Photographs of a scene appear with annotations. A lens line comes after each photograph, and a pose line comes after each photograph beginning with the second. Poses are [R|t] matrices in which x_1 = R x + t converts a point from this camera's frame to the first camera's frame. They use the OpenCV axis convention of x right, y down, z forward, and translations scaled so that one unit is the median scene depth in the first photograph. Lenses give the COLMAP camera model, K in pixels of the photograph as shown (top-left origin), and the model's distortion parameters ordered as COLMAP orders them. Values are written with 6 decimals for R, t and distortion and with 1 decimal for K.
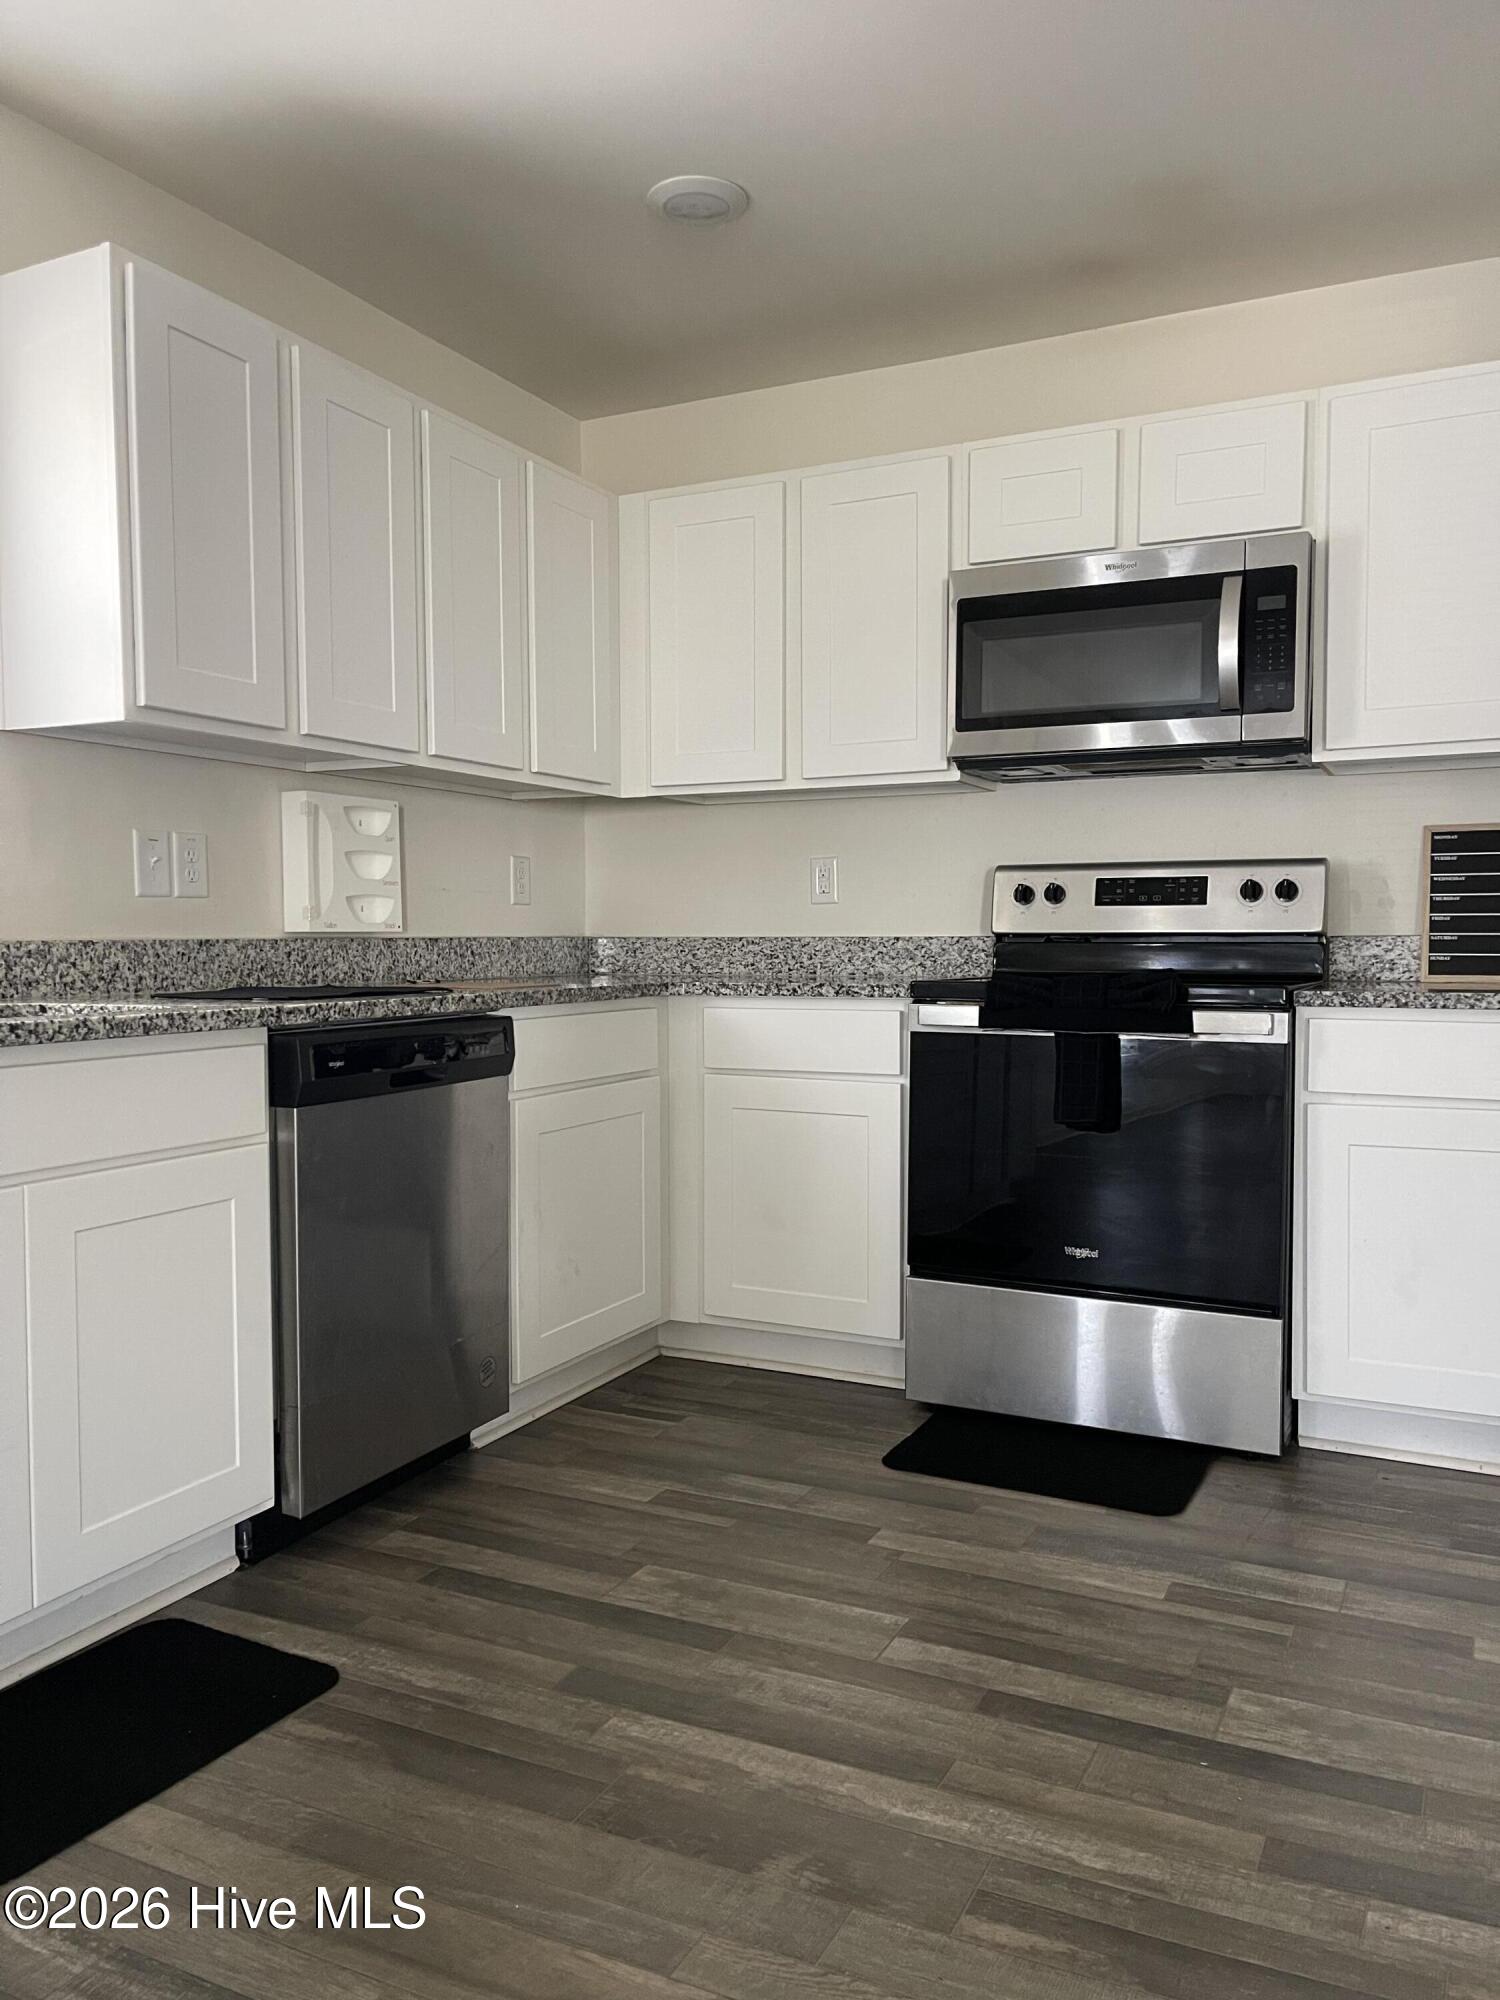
lens RADIAL K [[1519.8, 0, 754.7], [0, 1519.8, 1002.9], [0, 0, 1]] dist [0.078655, -0.097043]
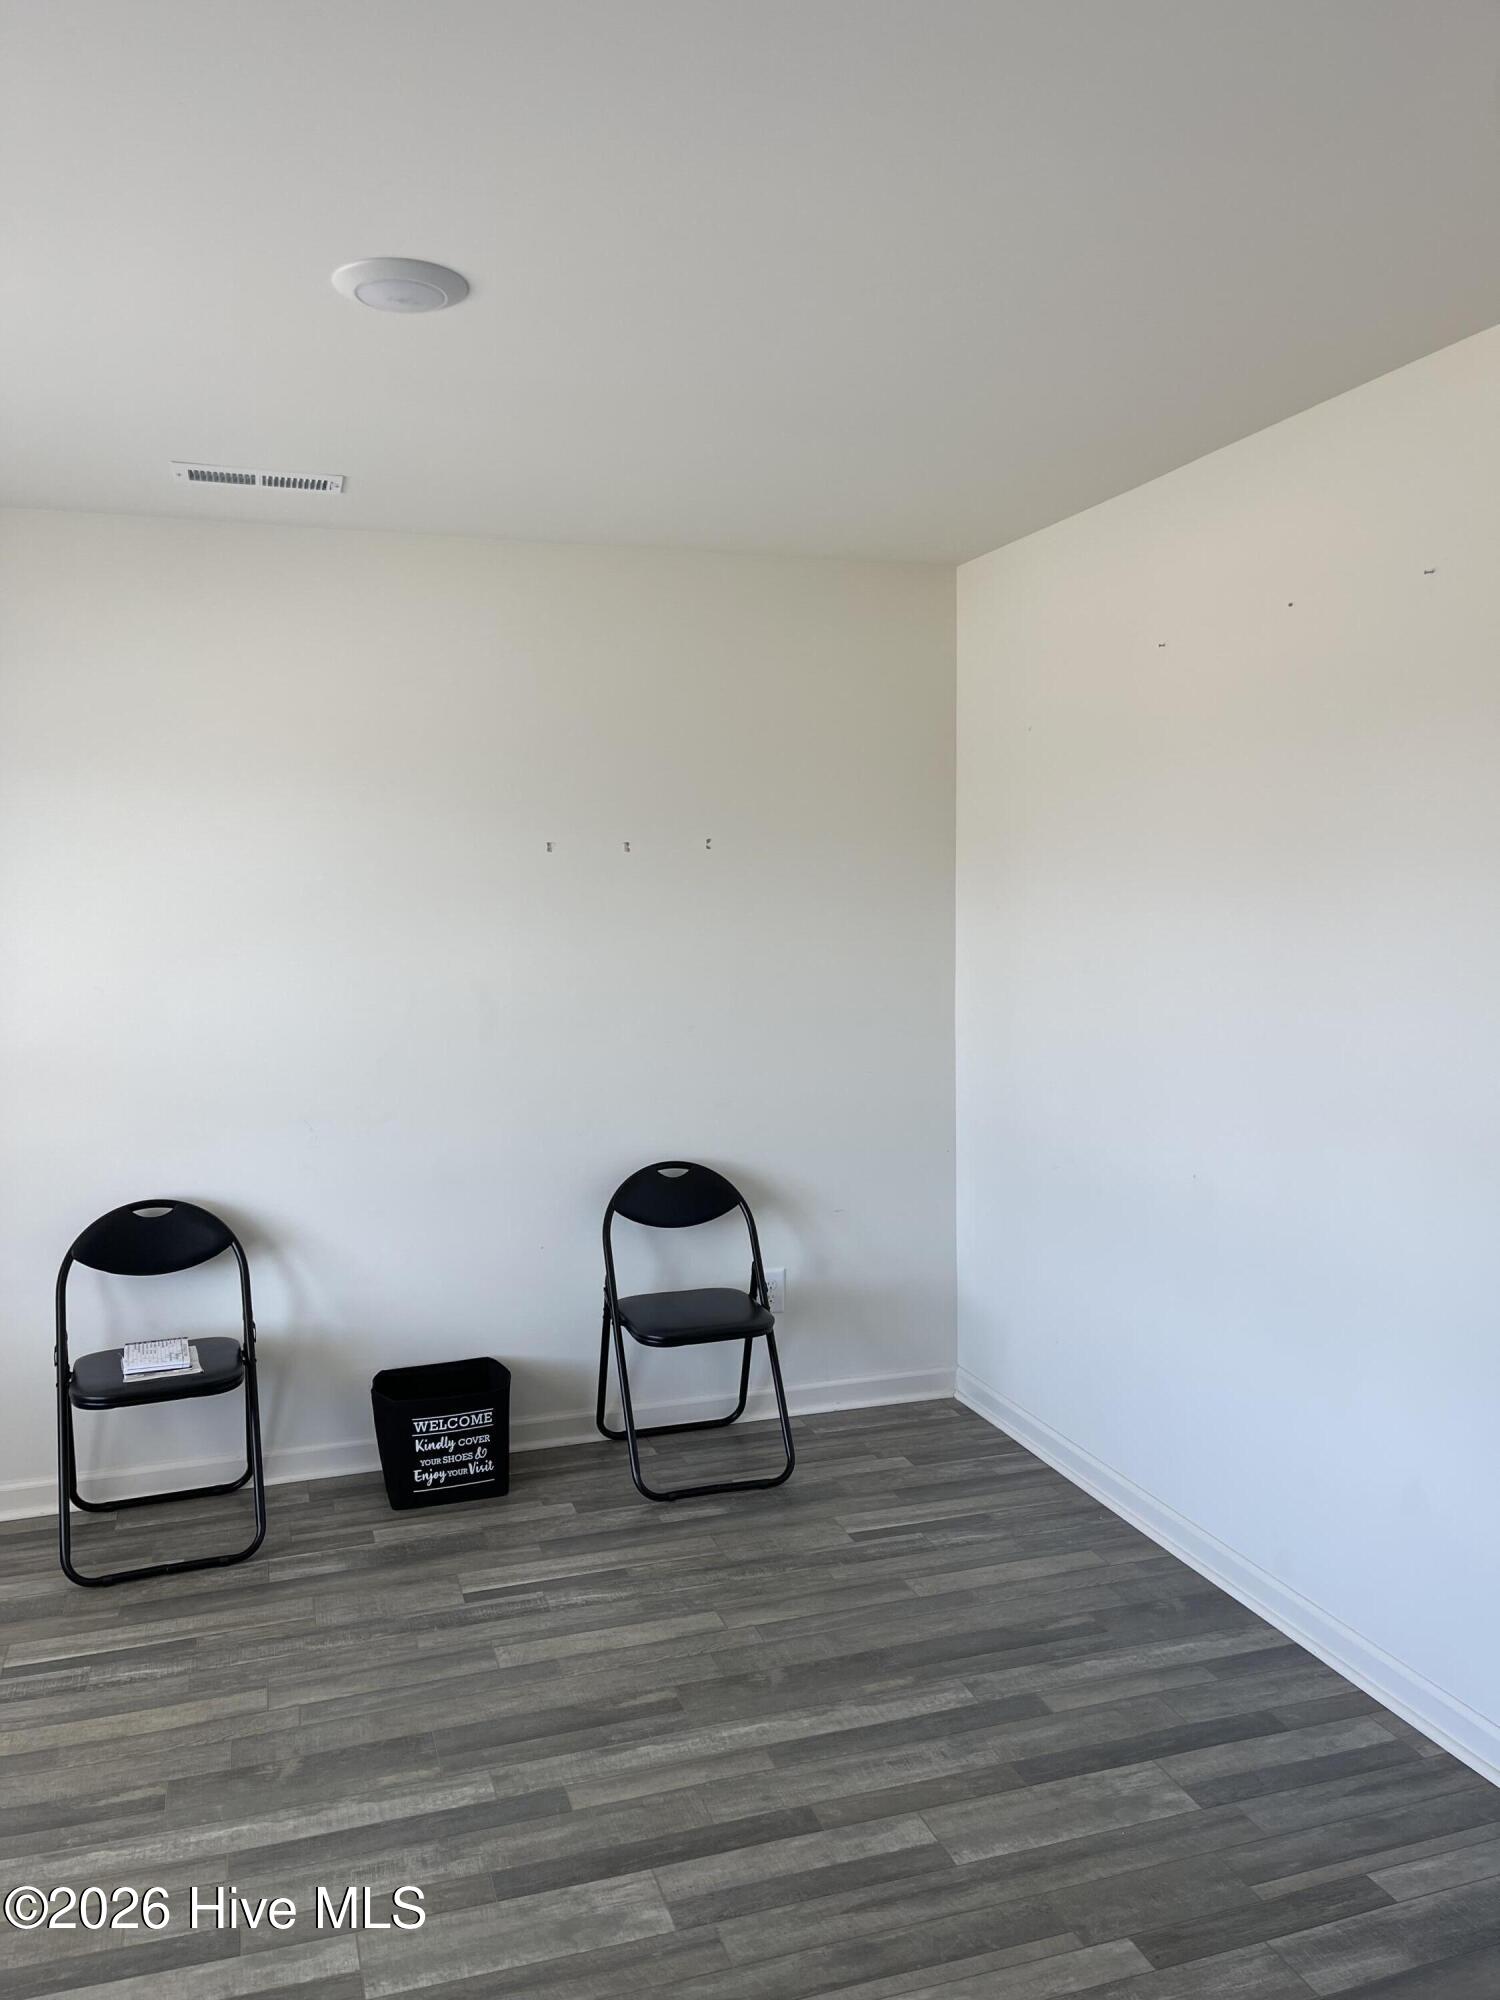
lens RADIAL K [[1519.8, 0, 754.7], [0, 1519.8, 1002.9], [0, 0, 1]] dist [0.078655, -0.097043]
pose [[-0.712160, 0.064934, -0.699008, 0.656225], [-0.026361, 0.992537, 0.119058, -0.229507], [0.701522, 0.103215, -0.705134, 1.147776]]
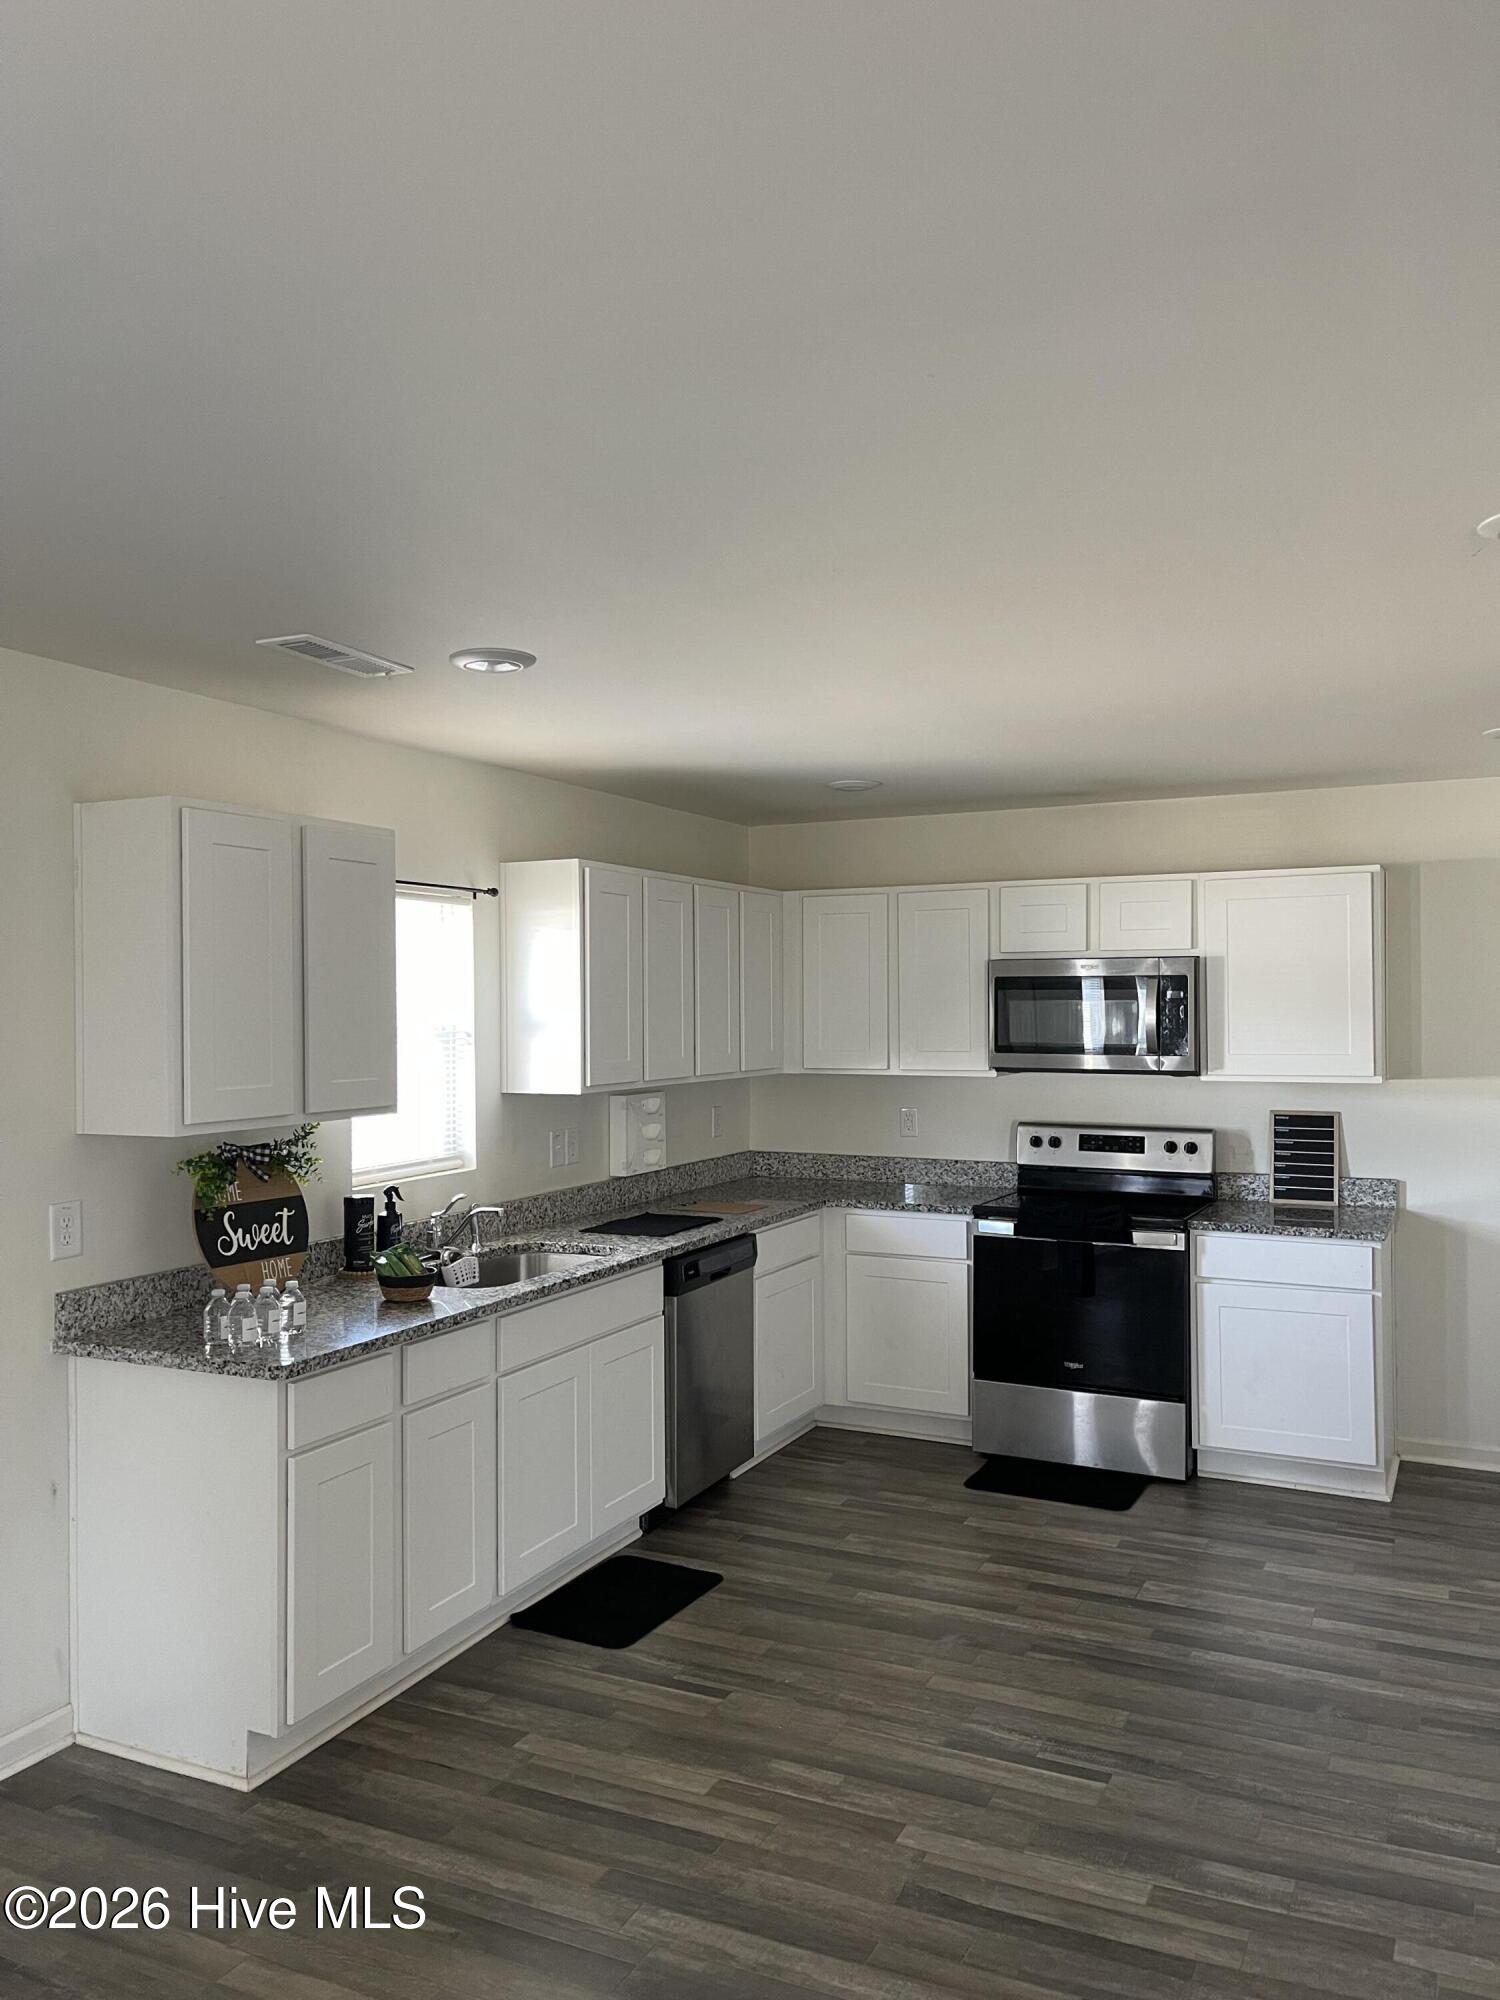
lens RADIAL K [[1519.8, 0, 754.7], [0, 1519.8, 1002.9], [0, 0, 1]] dist [0.078655, -0.097043]
pose [[0.999988, -0.002125, 0.004435, -0.155980], [0.002337, 0.998829, -0.048316, -0.164526], [-0.004327, 0.048326, 0.998822, -0.757297]]
